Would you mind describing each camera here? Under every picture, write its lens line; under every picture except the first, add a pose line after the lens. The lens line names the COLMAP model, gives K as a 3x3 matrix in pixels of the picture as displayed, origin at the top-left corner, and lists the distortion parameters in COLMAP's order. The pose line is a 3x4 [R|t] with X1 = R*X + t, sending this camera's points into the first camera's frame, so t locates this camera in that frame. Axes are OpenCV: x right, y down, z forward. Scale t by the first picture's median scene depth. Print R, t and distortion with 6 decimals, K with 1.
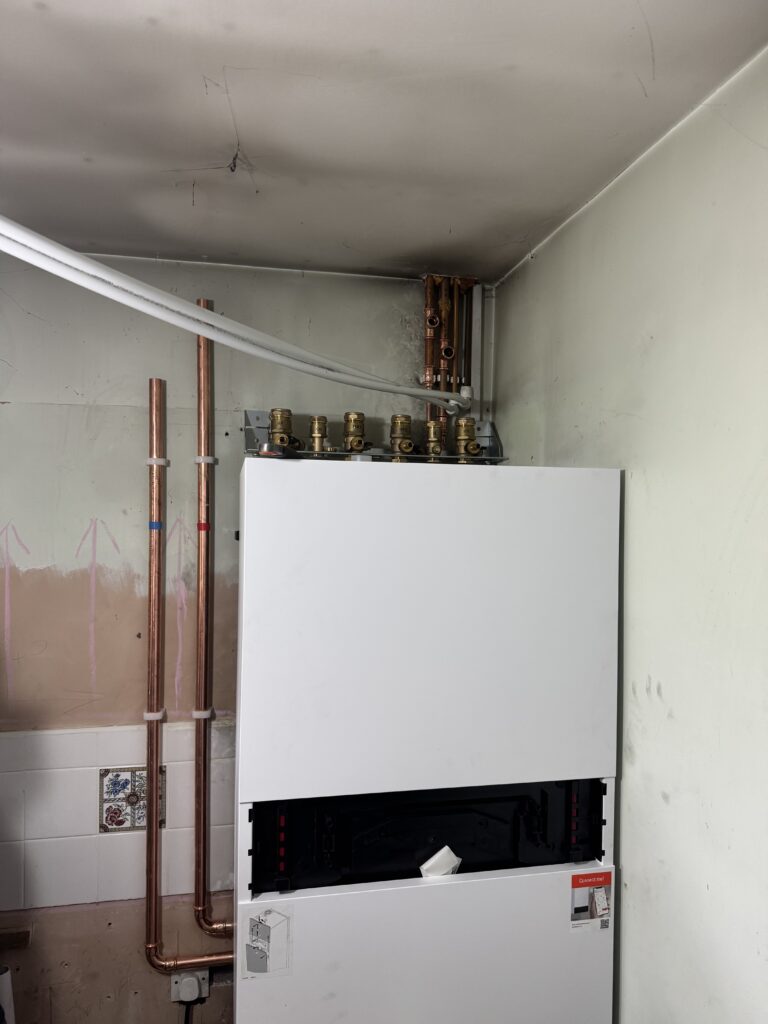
lens RADIAL K [[702.5, 0, 384.0], [0, 702.5, 512.0], [0, 0, 1]] dist [0.061705, -0.097878]
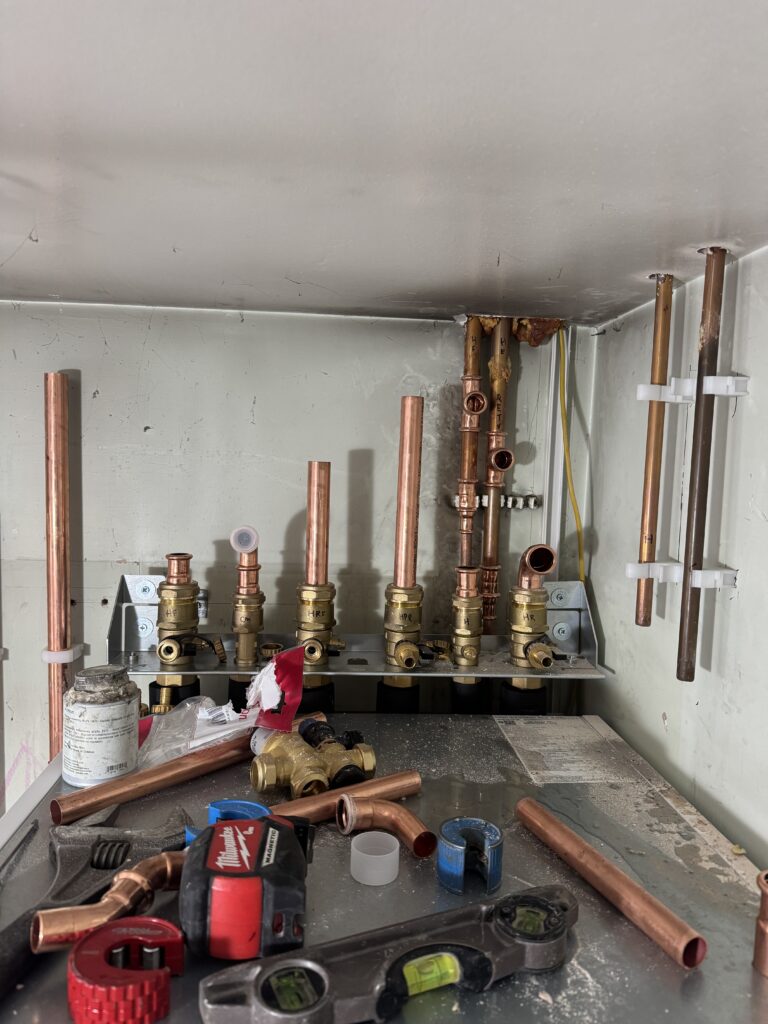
lens RADIAL K [[702.5, 0, 384.0], [0, 702.5, 512.0], [0, 0, 1]] dist [0.061705, -0.097878]
pose [[0.988936, 0.030208, -0.145235, 0.085114], [-0.022342, 0.998209, 0.055492, -0.225267], [0.146651, -0.051633, 0.987840, 0.474858]]
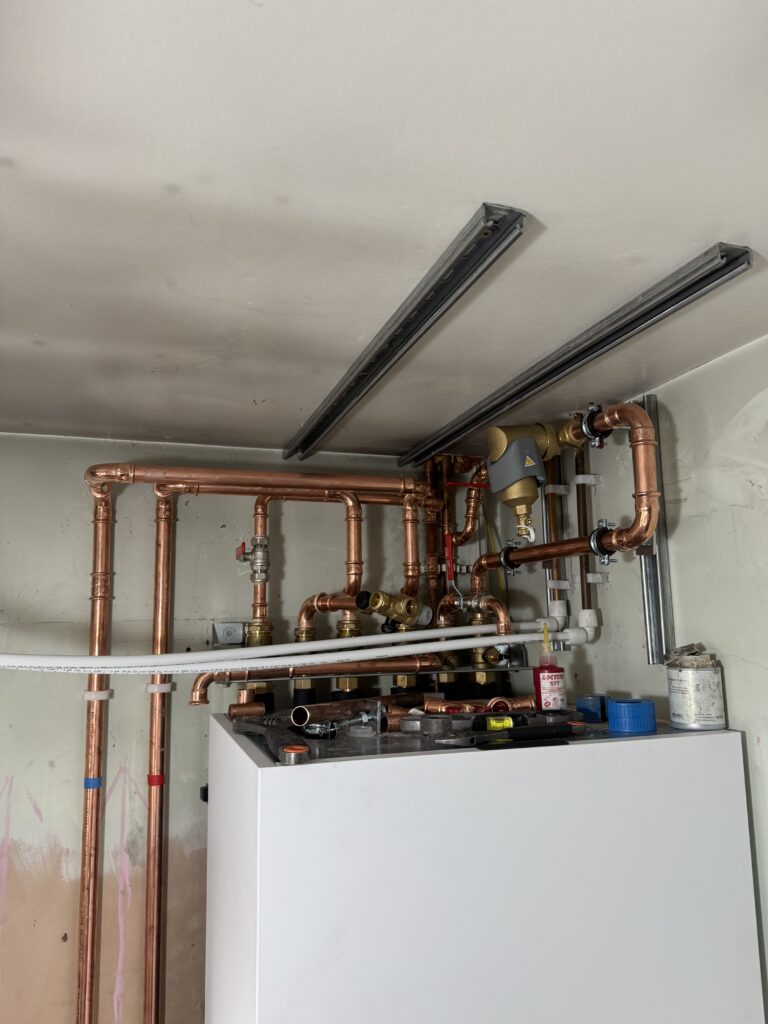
lens RADIAL K [[706.1, 0, 400.5], [0, 706.1, 482.1], [0, 0, 1]] dist [-0.079434, 0.026689]
pose [[0.991211, -0.008969, 0.131989, -0.089498], [0.037092, 0.976524, -0.212191, -0.122542], [-0.126987, 0.215222, 0.968274, 0.175293]]
